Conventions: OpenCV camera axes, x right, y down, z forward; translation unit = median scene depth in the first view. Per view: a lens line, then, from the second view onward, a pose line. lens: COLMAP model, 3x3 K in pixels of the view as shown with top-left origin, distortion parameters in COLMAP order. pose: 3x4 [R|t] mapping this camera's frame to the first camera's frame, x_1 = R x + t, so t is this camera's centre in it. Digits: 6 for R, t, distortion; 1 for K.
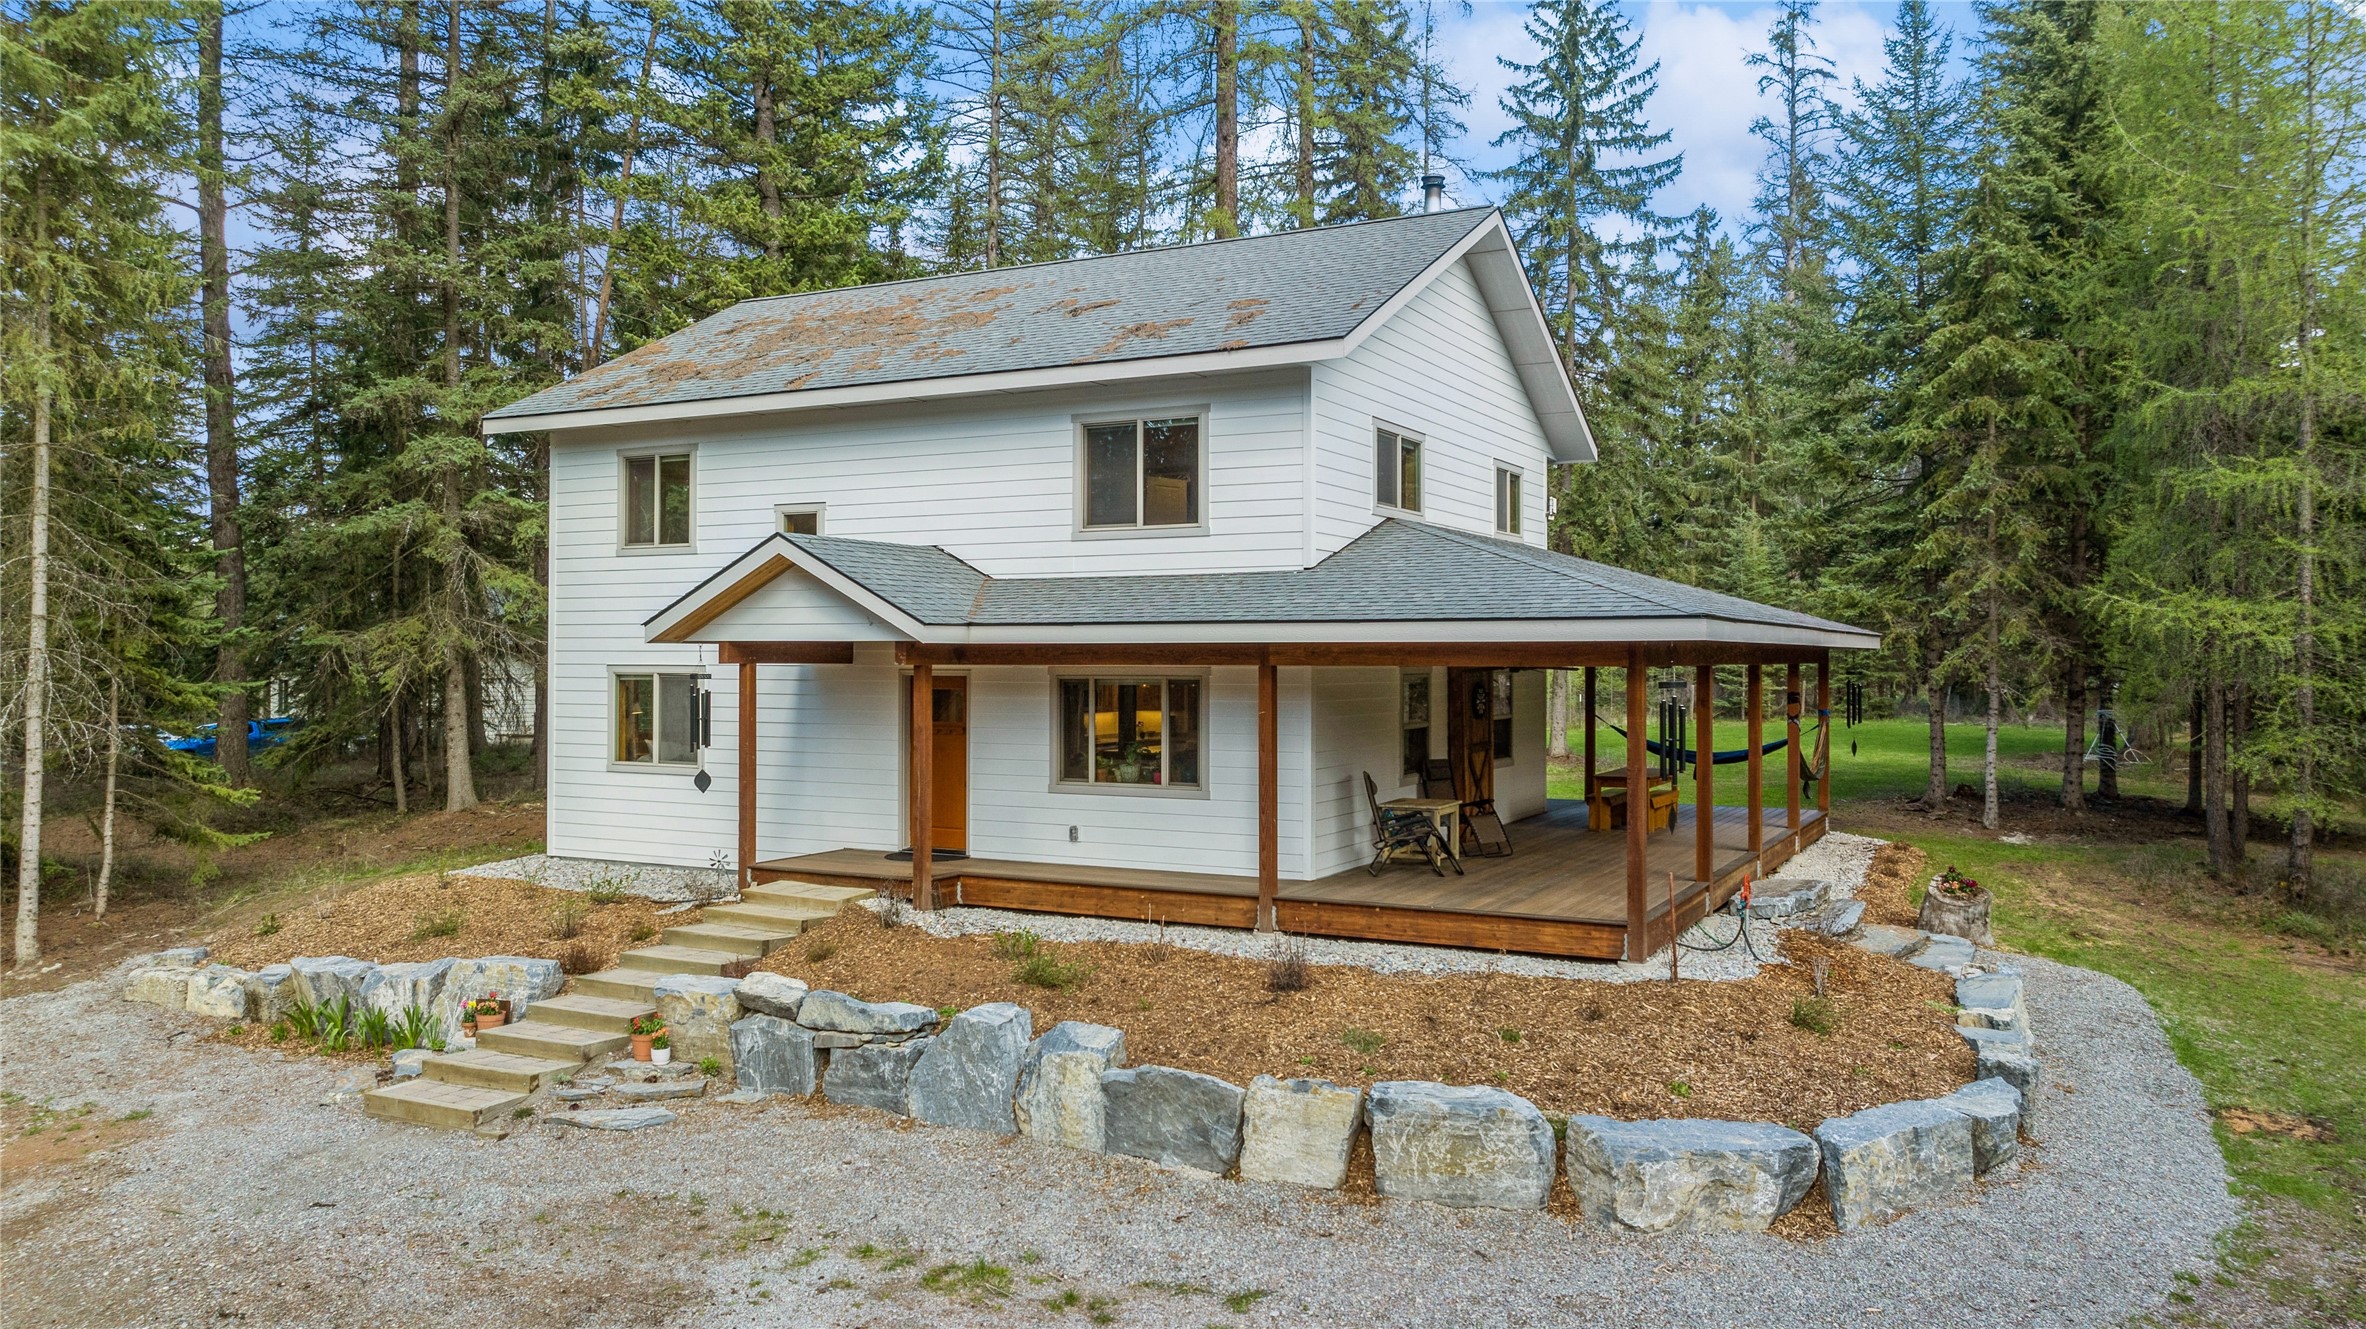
lens RADIAL K [[1741.9, 0, 1189.2], [0, 1741.9, 625.2], [0, 0, 1]] dist [-0.018462, -0.006147]
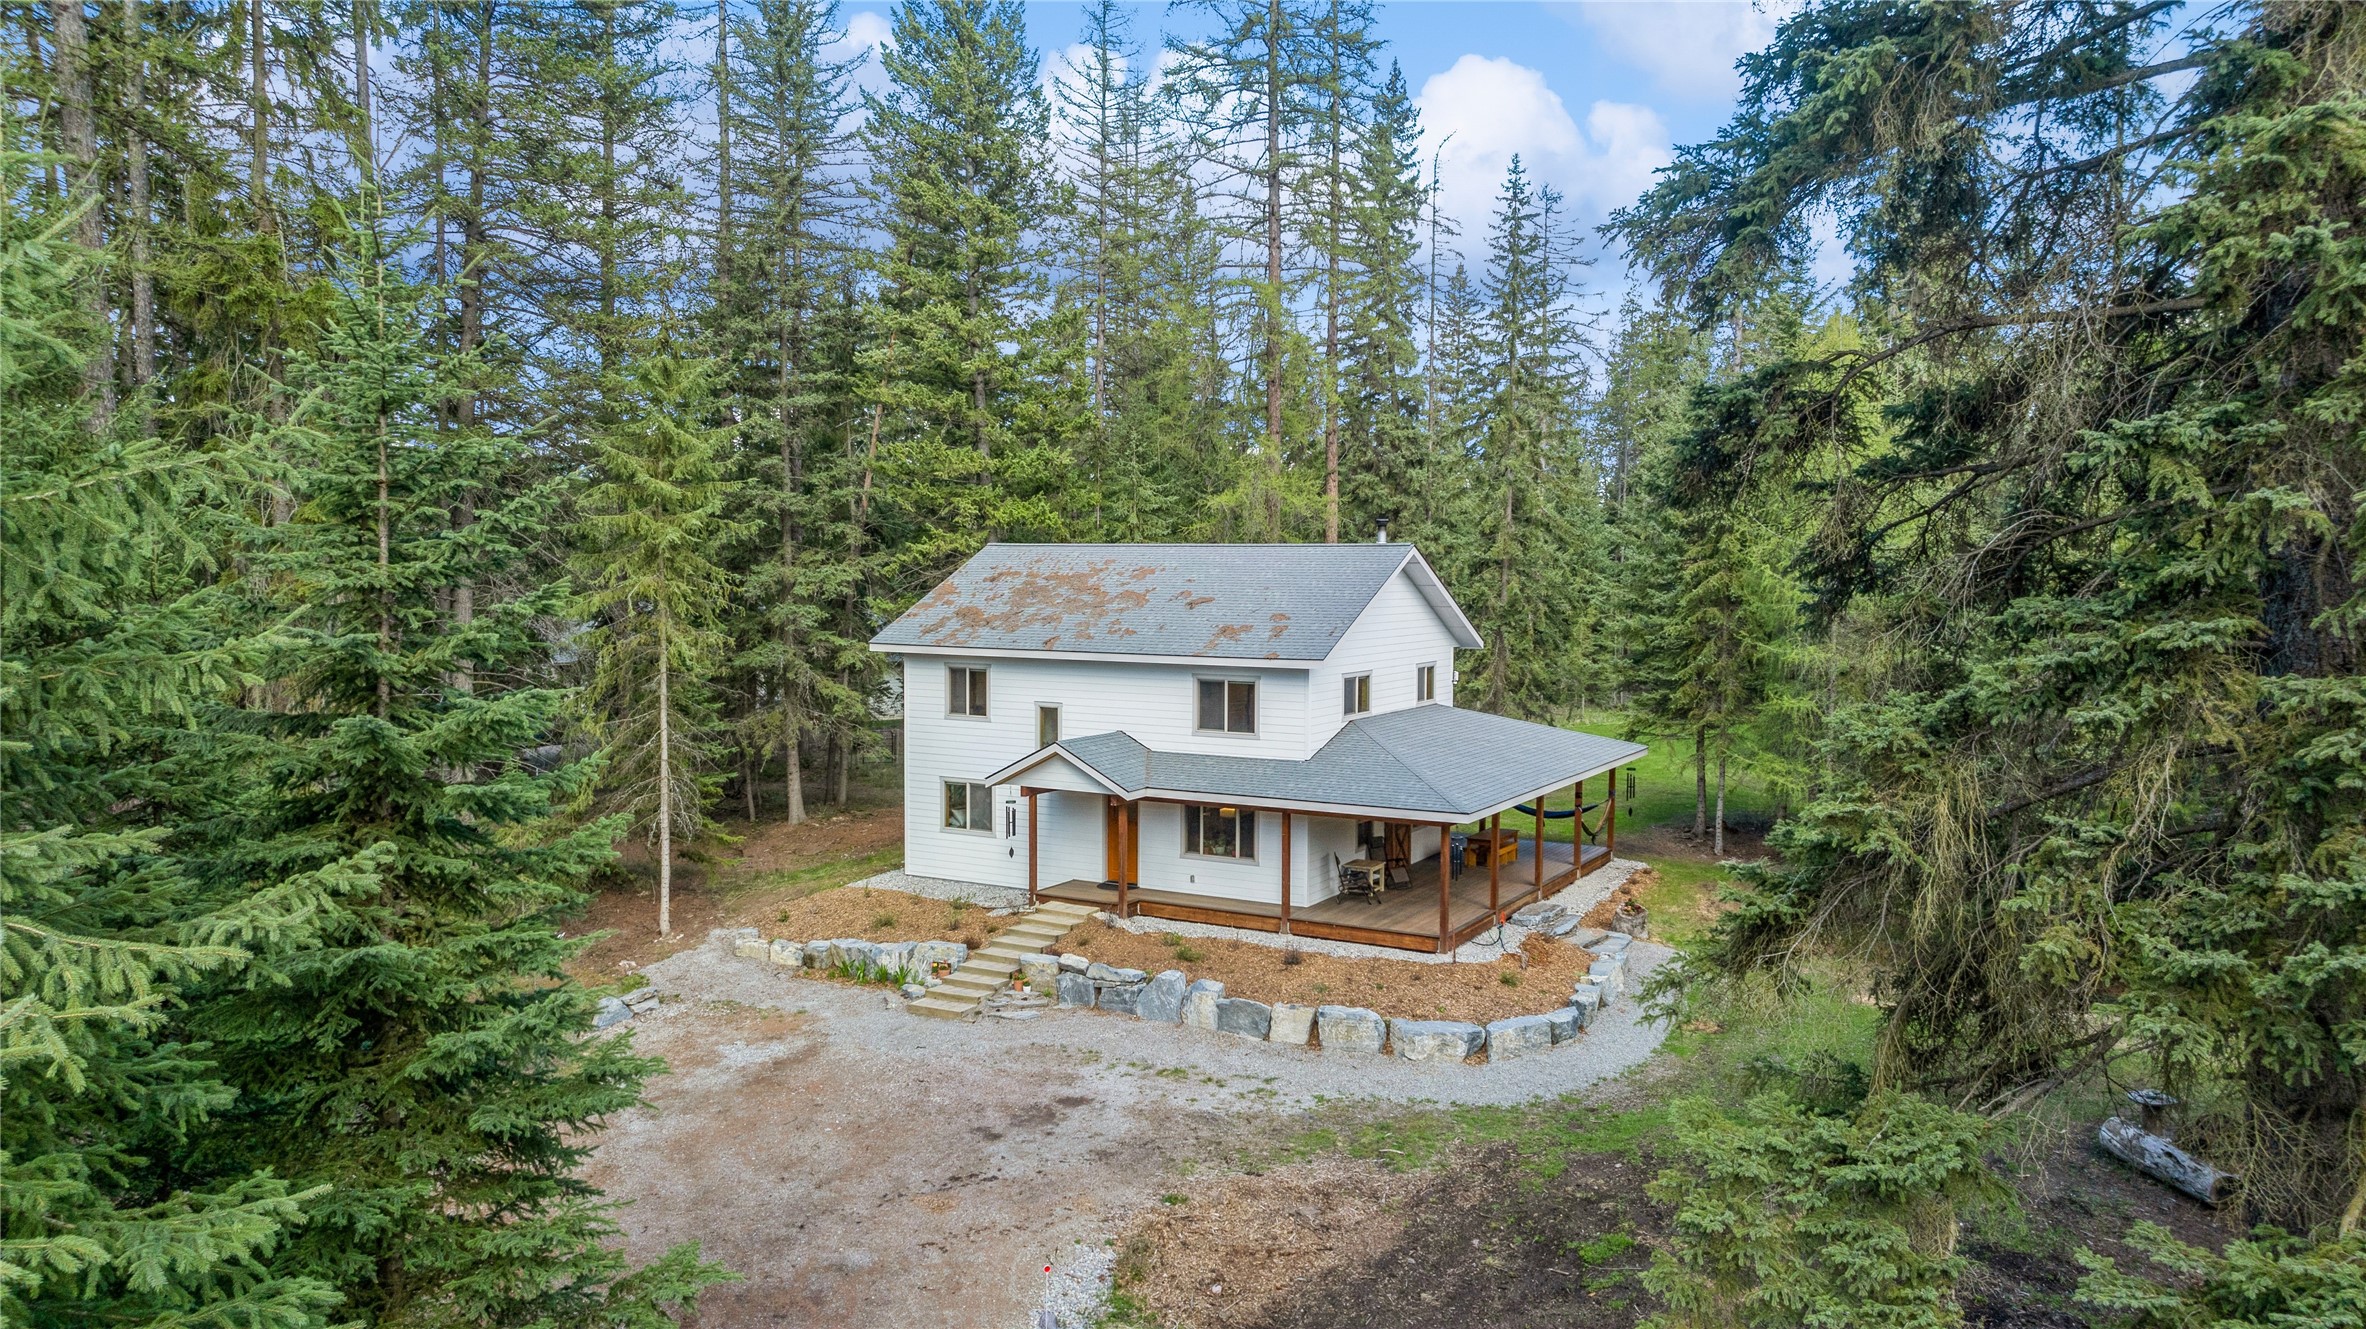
lens RADIAL K [[1799.8, 0, 1183.0], [0, 1799.8, 664.5], [0, 0, 1]] dist [0.001325, -0.001117]
pose [[0.999497, 0.006162, -0.031120, -0.014445], [-0.003396, 0.996099, 0.088177, -0.346098], [0.031542, -0.088027, 0.995619, -1.180093]]
